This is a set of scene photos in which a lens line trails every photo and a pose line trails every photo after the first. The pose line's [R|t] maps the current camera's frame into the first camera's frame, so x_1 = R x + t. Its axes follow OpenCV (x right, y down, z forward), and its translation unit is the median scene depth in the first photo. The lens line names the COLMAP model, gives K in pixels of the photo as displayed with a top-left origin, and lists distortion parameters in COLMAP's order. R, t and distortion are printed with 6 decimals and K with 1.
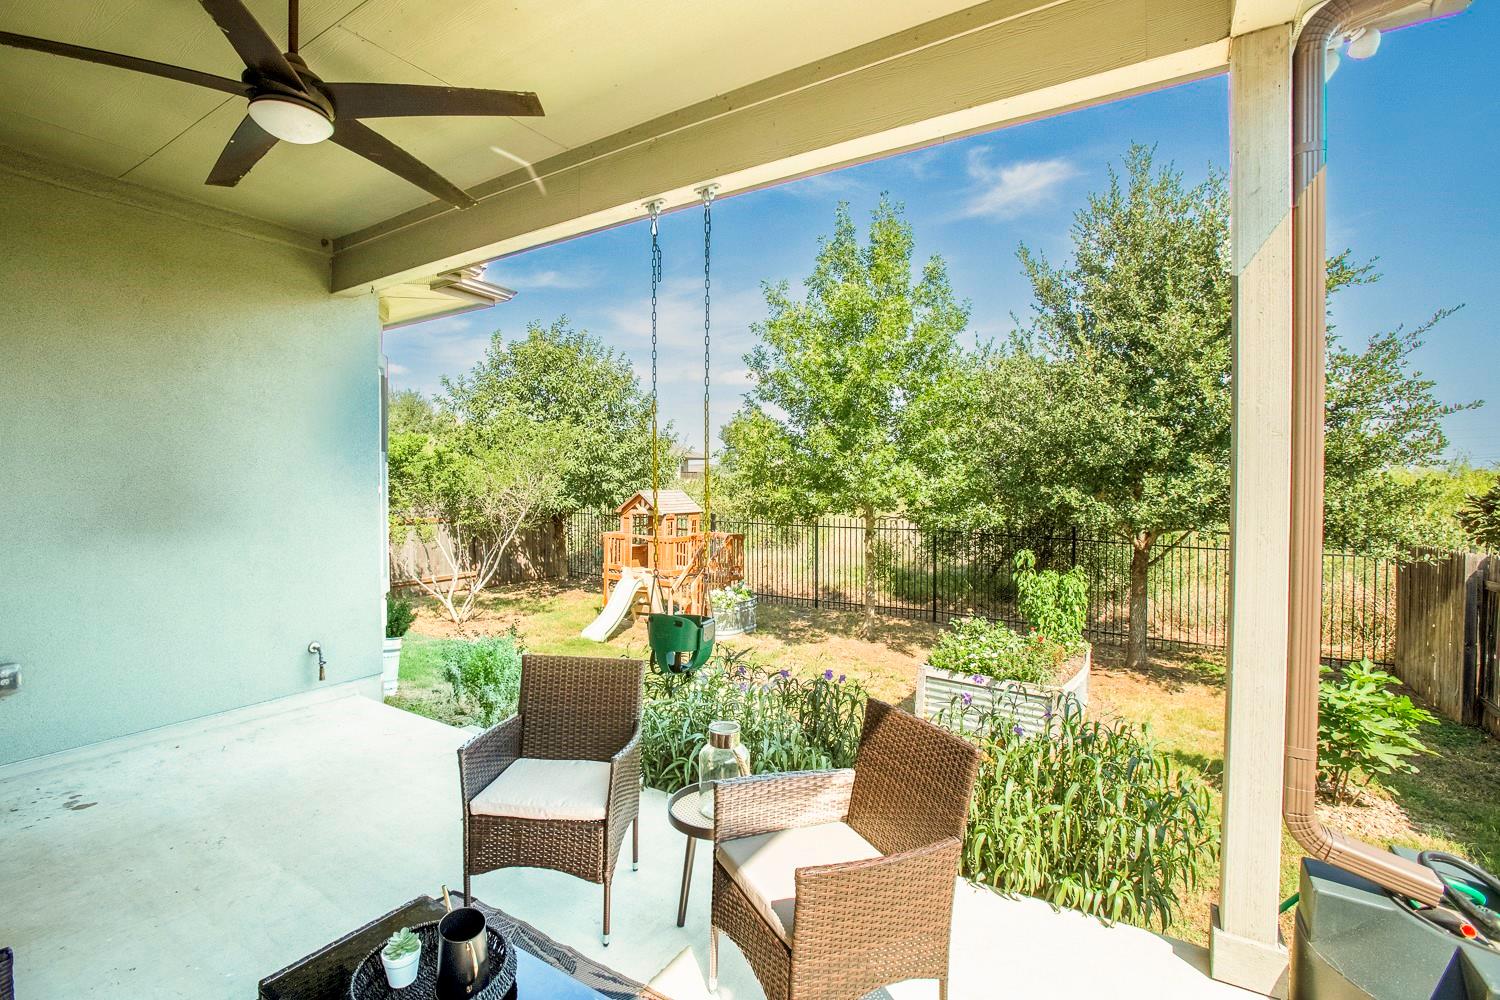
lens RADIAL K [[747.2, 0, 750.0], [0, 747.2, 500.0], [0, 0, 1]] dist [0.001494, 0.000210]
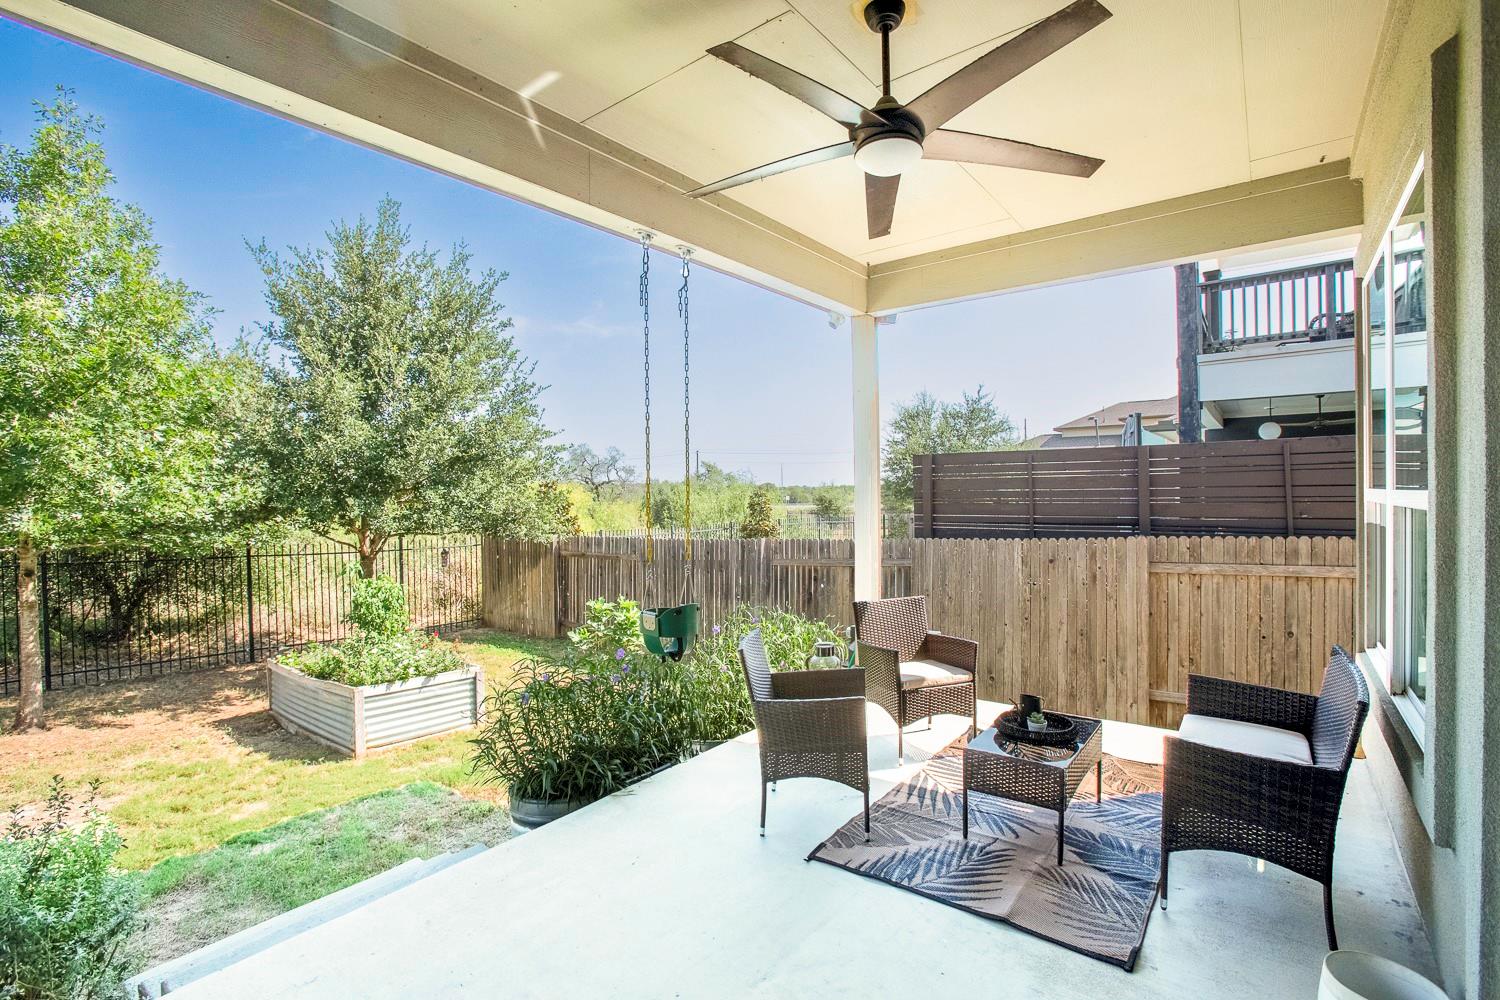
lens RADIAL K [[747.2, 0, 750.0], [0, 747.2, 500.0], [0, 0, 1]] dist [0.001494, 0.000210]
pose [[0.050544, -0.005705, 0.998706, -1.003429], [0.029102, 0.999567, 0.004237, -0.006858], [-0.998298, 0.028850, 0.050688, 0.666970]]
